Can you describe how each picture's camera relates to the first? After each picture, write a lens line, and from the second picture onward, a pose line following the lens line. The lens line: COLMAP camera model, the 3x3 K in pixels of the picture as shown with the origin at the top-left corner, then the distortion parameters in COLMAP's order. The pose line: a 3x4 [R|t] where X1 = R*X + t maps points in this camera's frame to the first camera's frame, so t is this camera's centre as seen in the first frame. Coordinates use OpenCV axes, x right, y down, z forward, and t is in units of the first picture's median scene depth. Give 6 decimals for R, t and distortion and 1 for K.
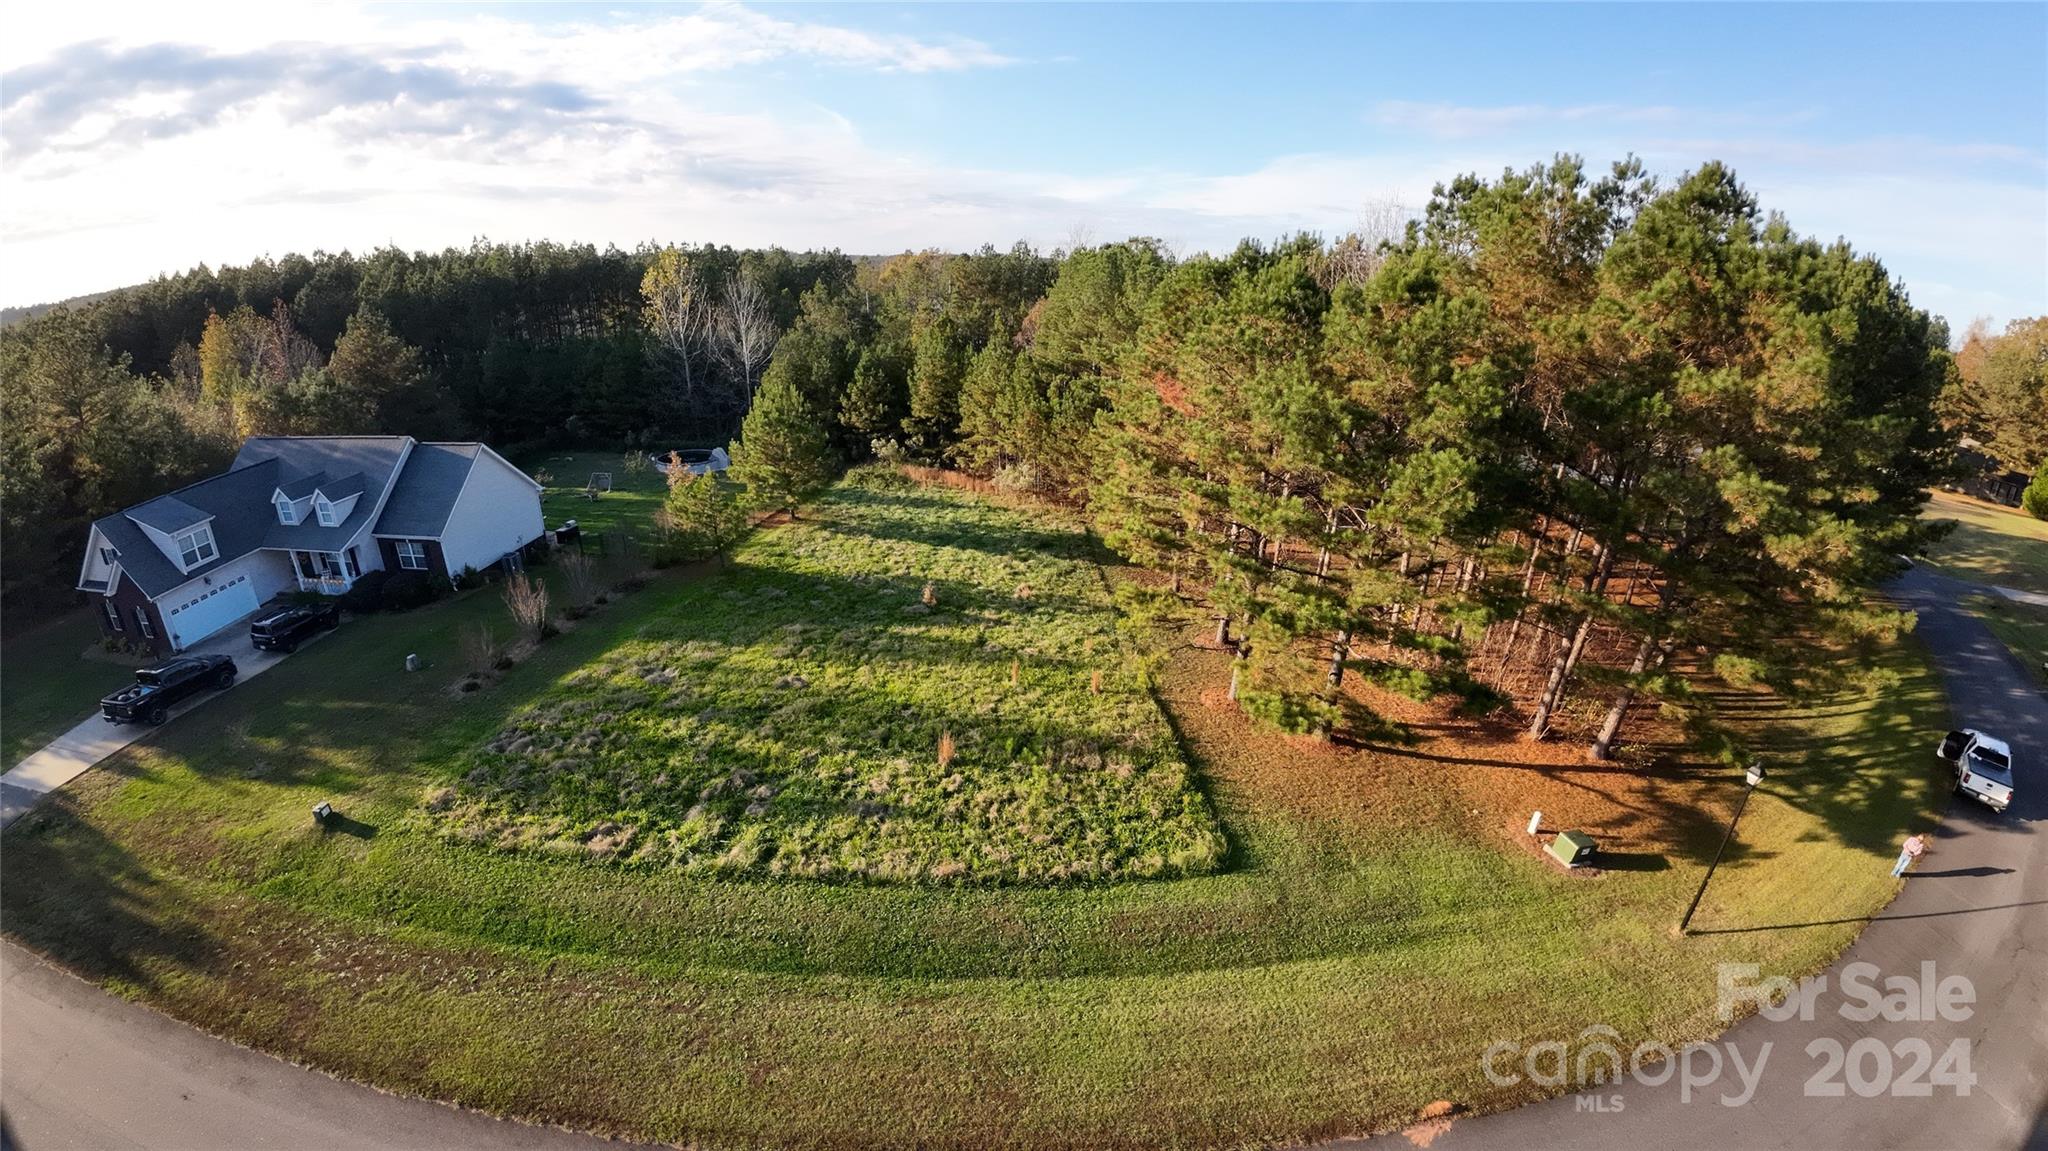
lens RADIAL K [[745.3, 0, 1022.4], [0, 745.3, 582.1], [0, 0, 1]] dist [-0.108930, 0.005842]
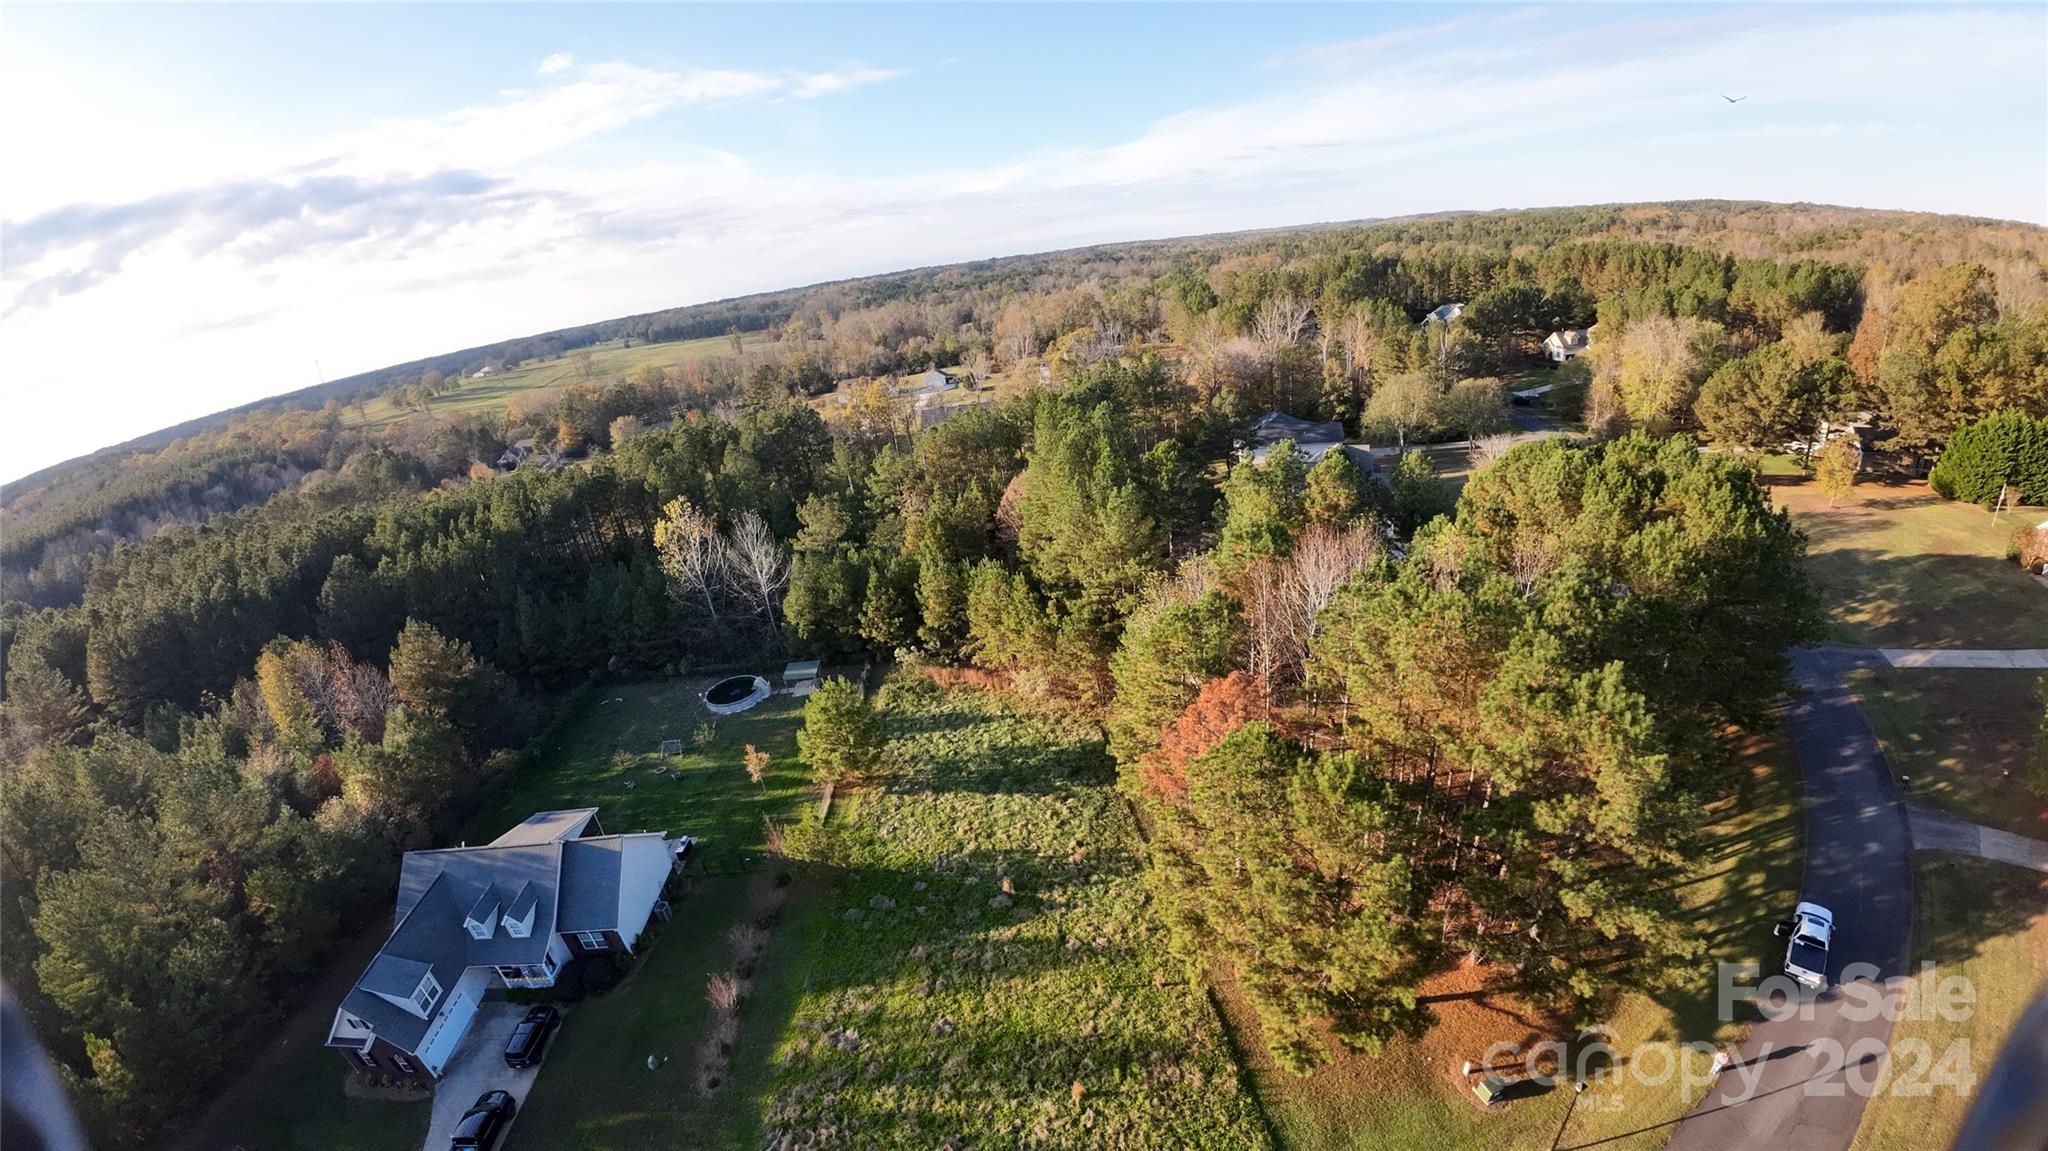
lens RADIAL K [[745.3, 0, 1019.9], [0, 745.3, 573.2], [0, 0, 1]] dist [-0.108930, 0.005842]
pose [[0.983458, -0.179373, 0.025198, -0.052018], [0.179384, 0.983777, 0.001880, -0.650482], [-0.025126, 0.002671, 0.999681, -0.324629]]
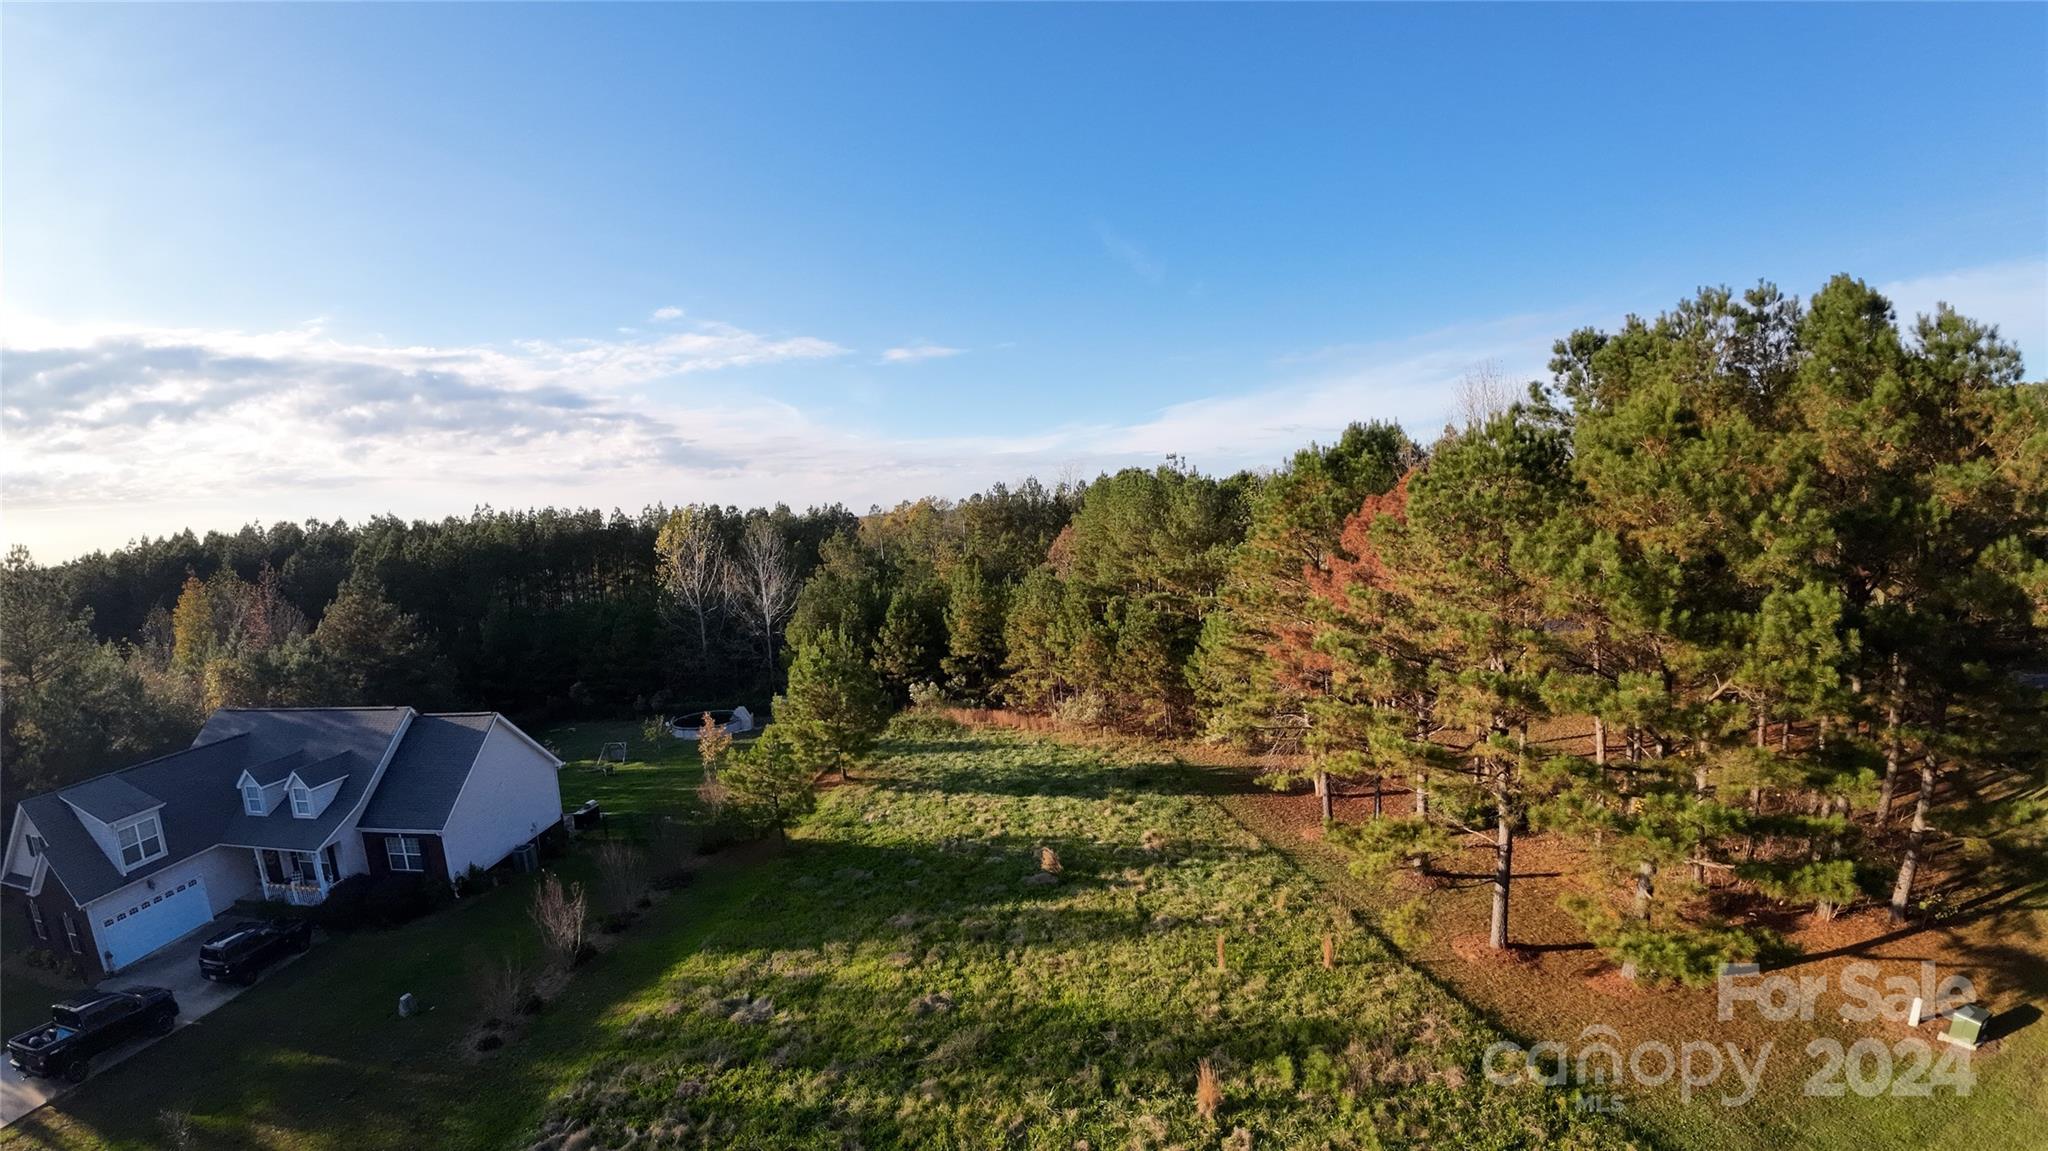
lens RADIAL K [[745.3, 0, 1018.1], [0, 745.3, 585.8], [0, 0, 1]] dist [-0.108930, 0.005842]
pose [[0.995131, -0.092995, 0.032654, -0.205532], [0.098527, 0.947347, -0.304674, -0.031976], [-0.002602, 0.306408, 0.951897, 0.185045]]
